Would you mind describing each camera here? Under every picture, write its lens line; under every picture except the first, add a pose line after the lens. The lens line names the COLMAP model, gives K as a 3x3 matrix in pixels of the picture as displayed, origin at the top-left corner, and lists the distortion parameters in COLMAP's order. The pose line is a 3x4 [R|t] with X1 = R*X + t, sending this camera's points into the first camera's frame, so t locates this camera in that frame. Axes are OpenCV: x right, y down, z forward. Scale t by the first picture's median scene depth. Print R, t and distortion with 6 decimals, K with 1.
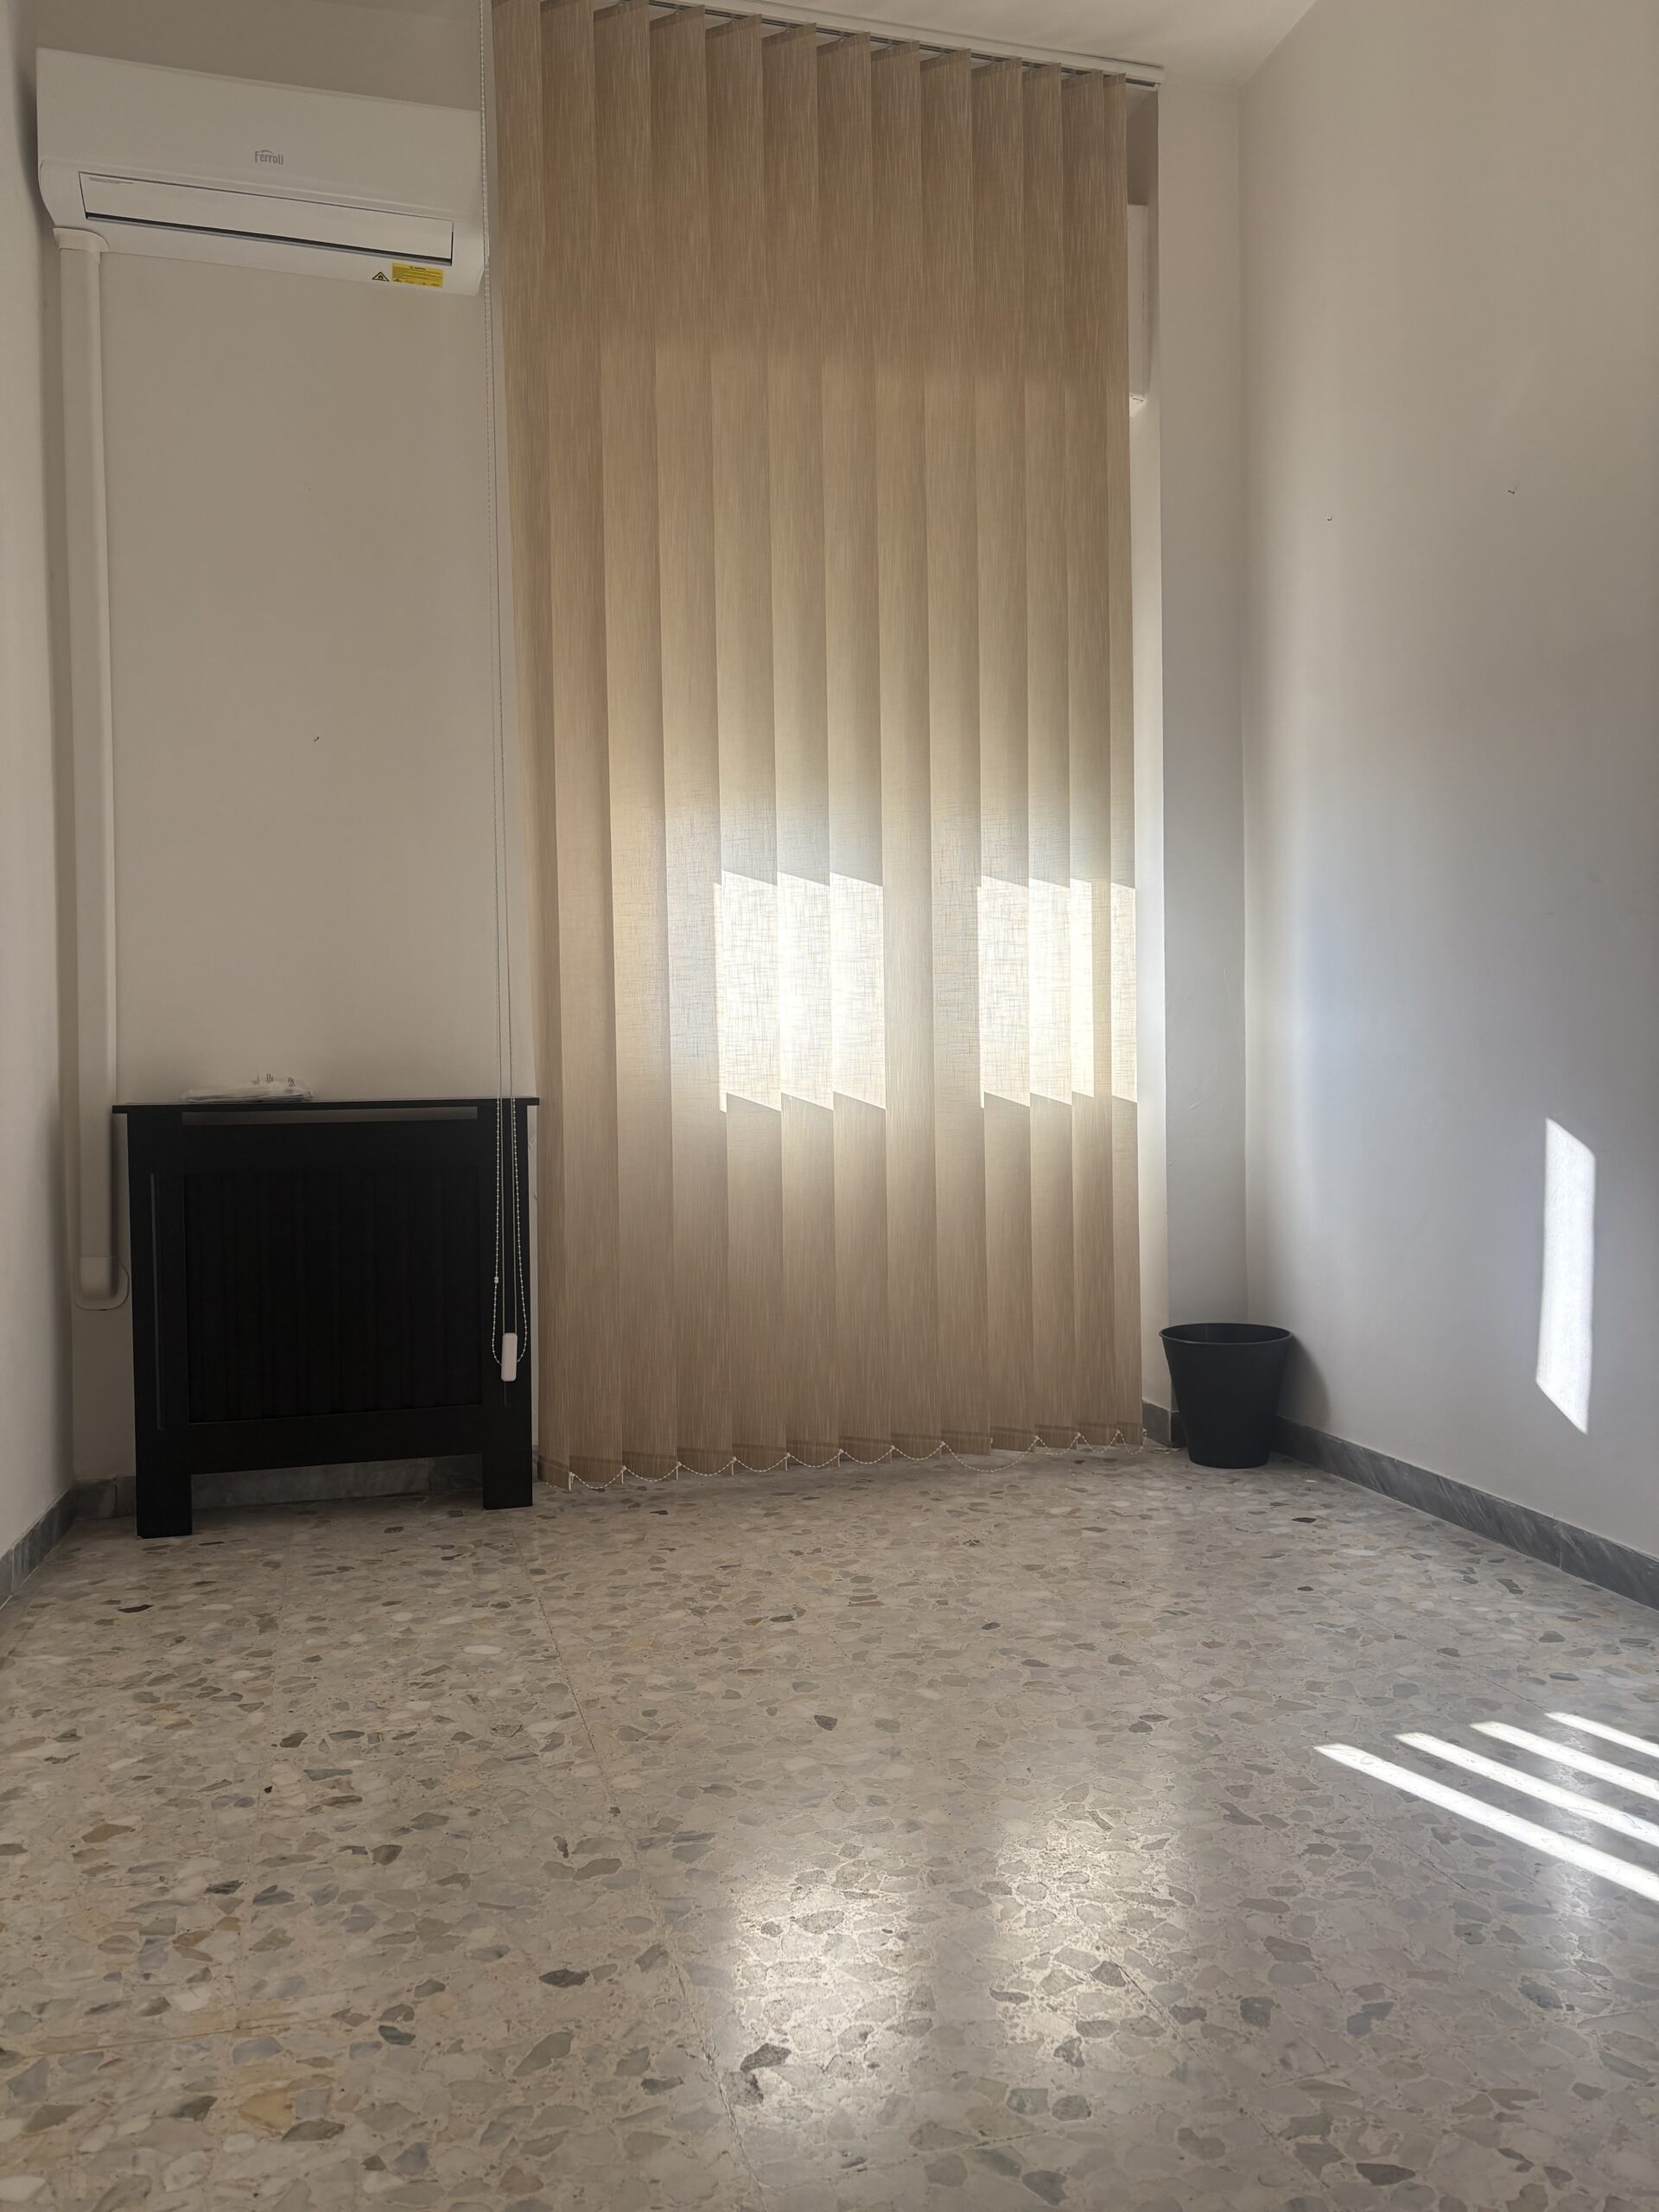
lens RADIAL K [[1706.8, 0, 819.5], [0, 1706.8, 1108.0], [0, 0, 1]] dist [0.054305, -0.094522]
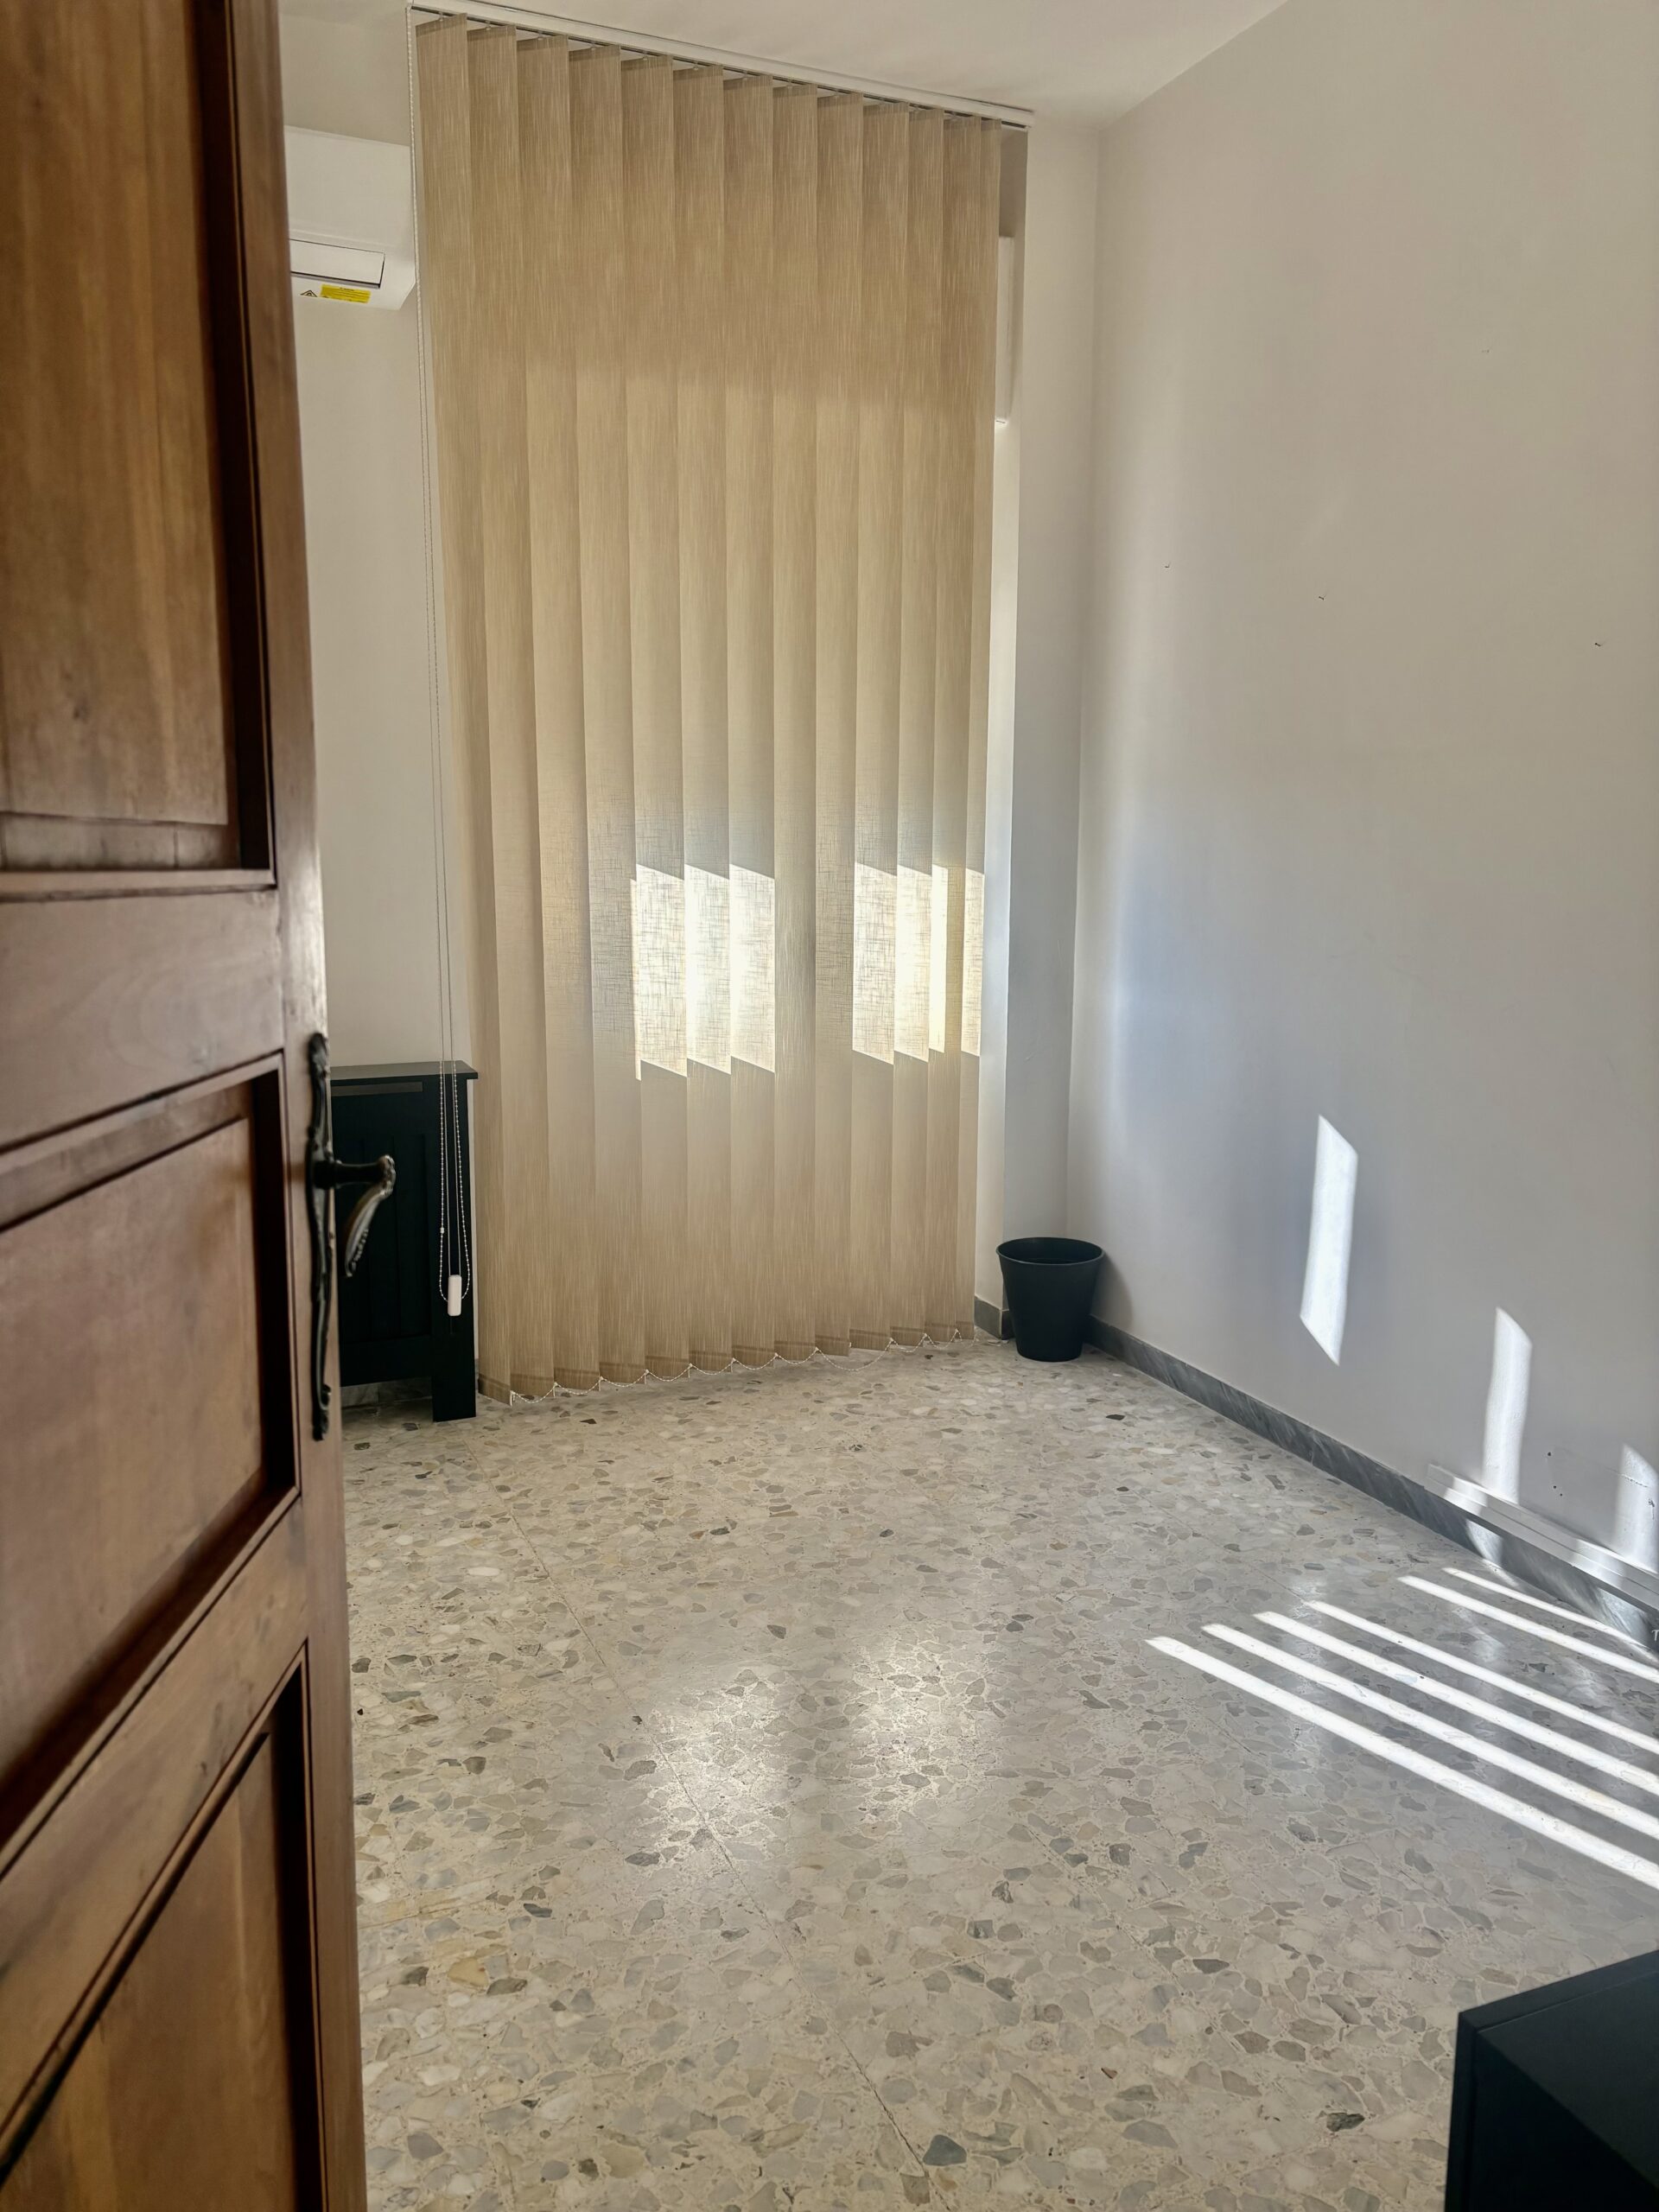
lens RADIAL K [[1721.1, 0, 829.6], [0, 1721.1, 1109.0], [0, 0, 1]] dist [-0.001017, -0.003183]
pose [[0.990069, -0.005665, 0.140469, -0.158483], [-0.015064, 0.989160, 0.146066, -0.259001], [-0.139773, -0.146731, 0.979251, -0.262138]]
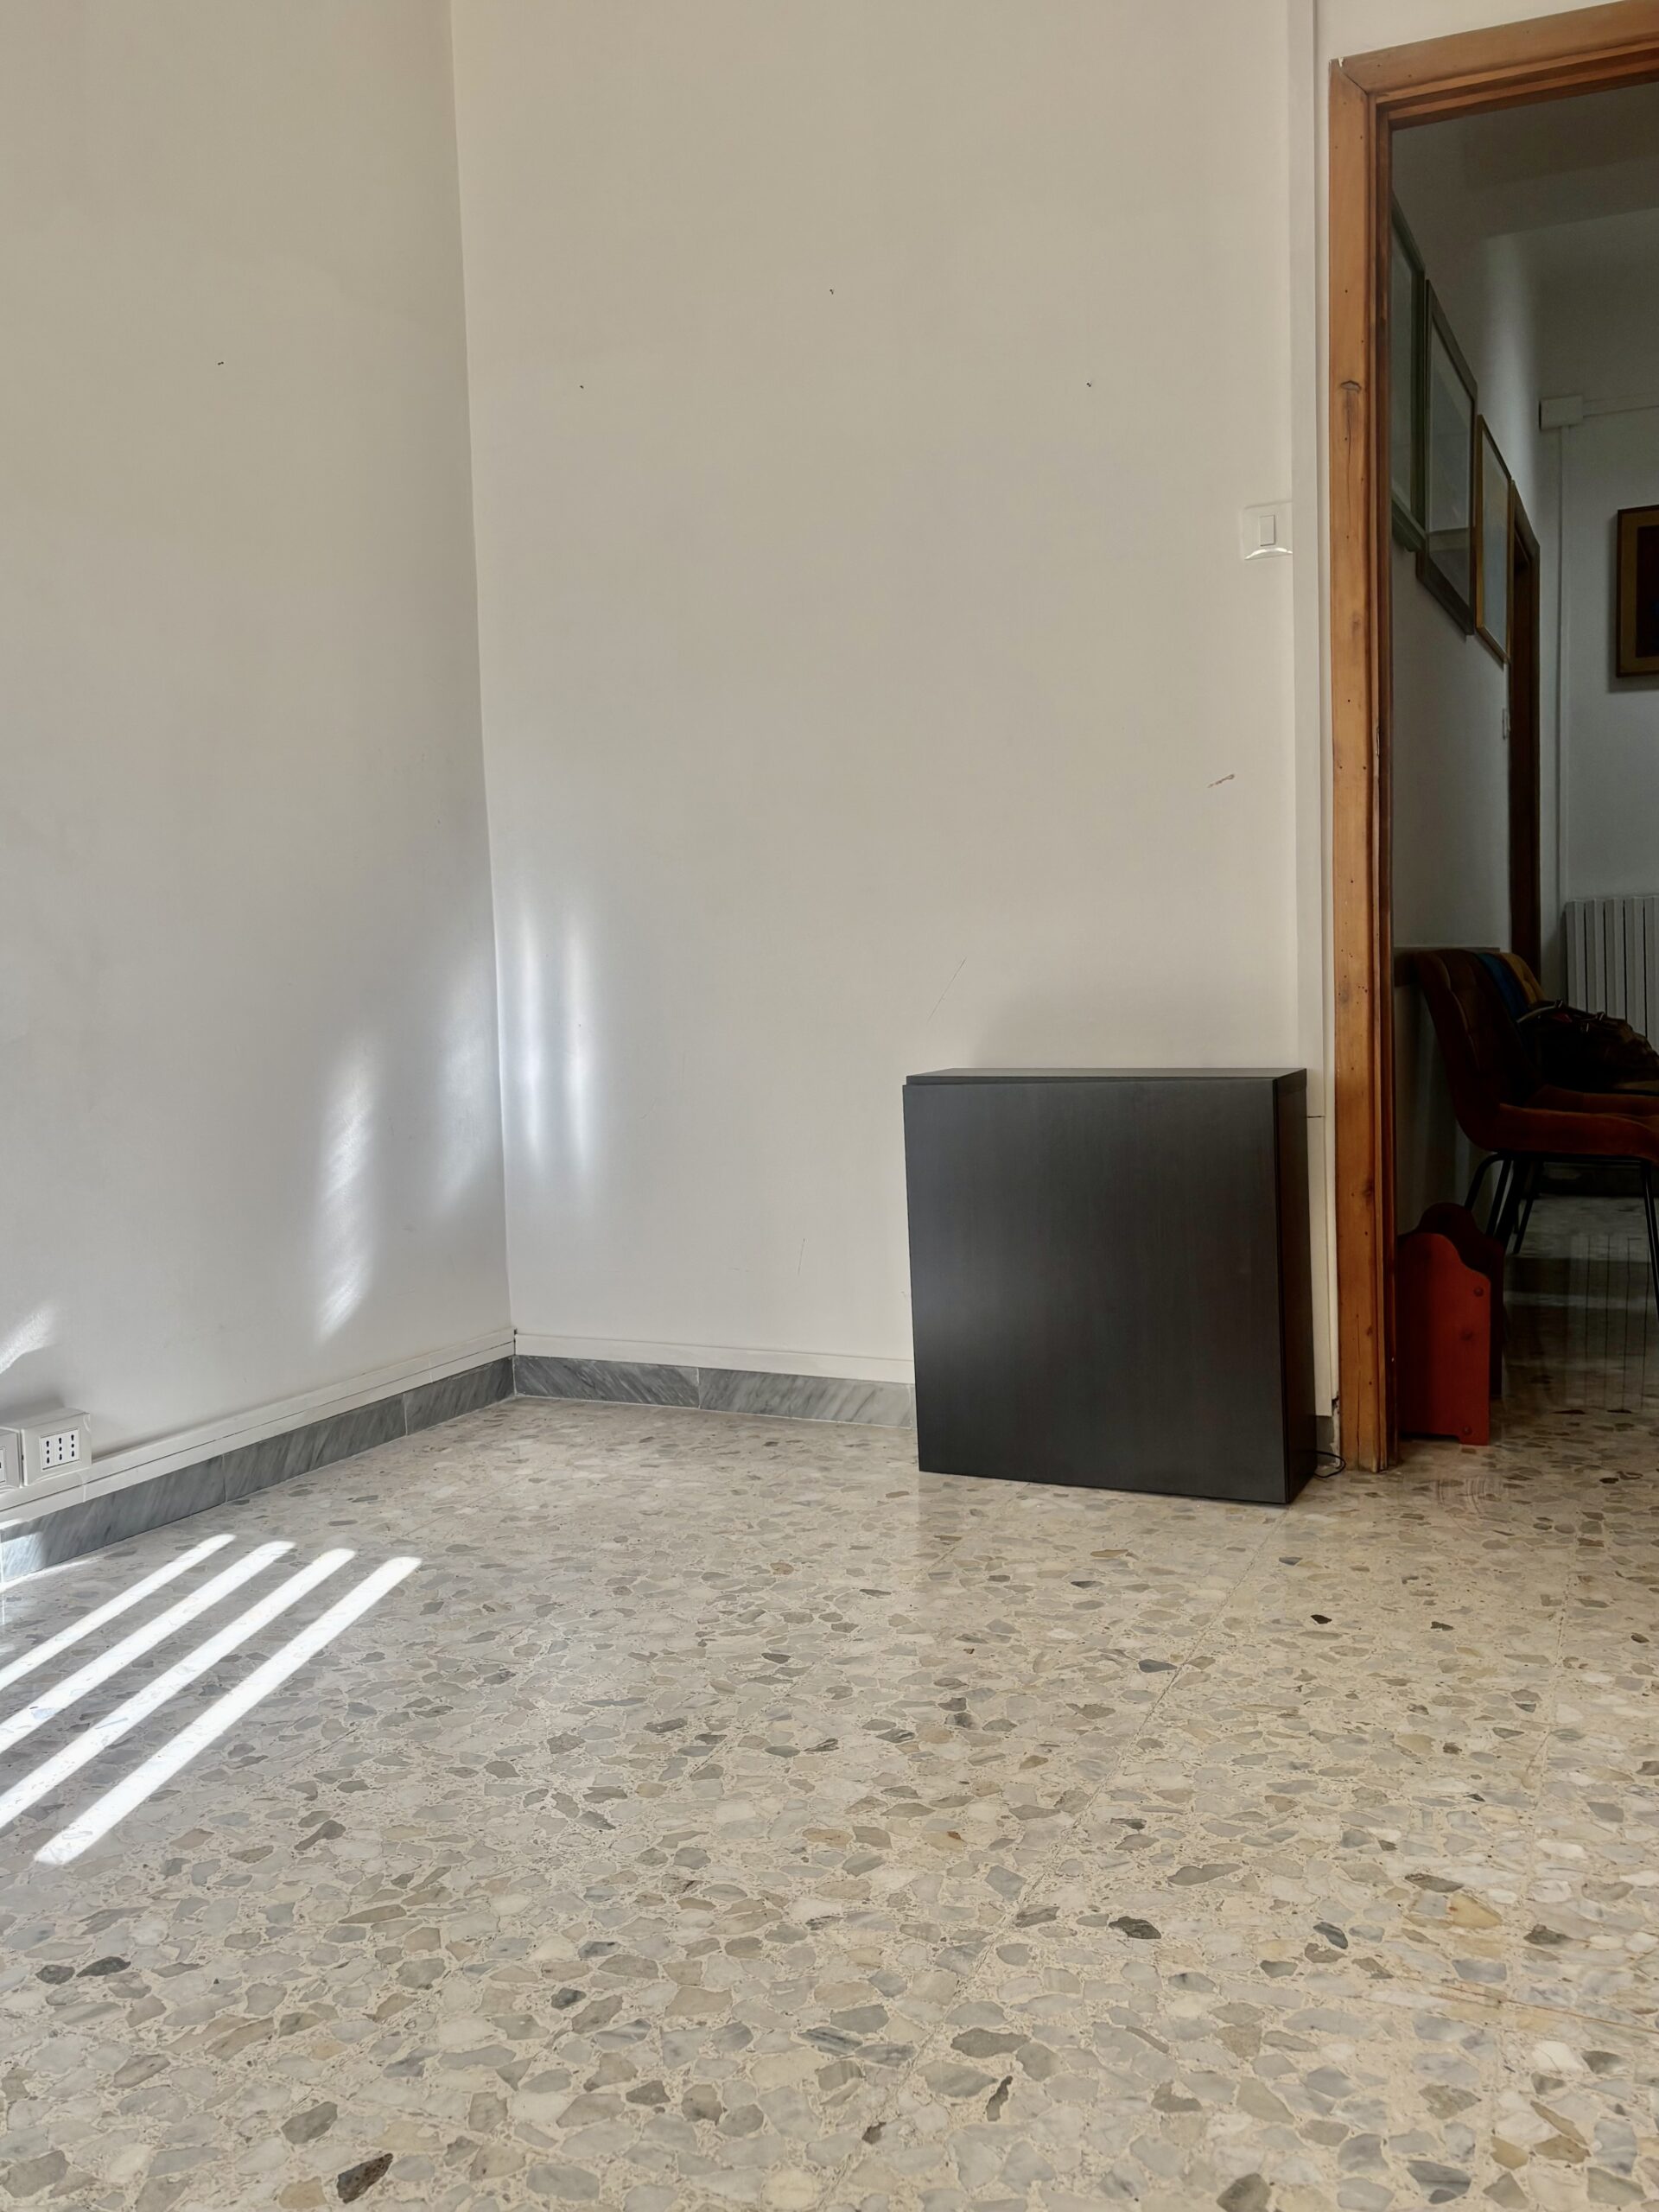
lens RADIAL K [[1914.9, 0, 837.5], [0, 1914.9, 1107.0], [0, 0, 1]] dist [0.010291, 0.007500]
pose [[-0.782664, -0.004889, 0.622425, -0.537530], [0.048245, 0.996484, 0.068492, -0.001084], [-0.620572, 0.083636, -0.779677, 1.525001]]
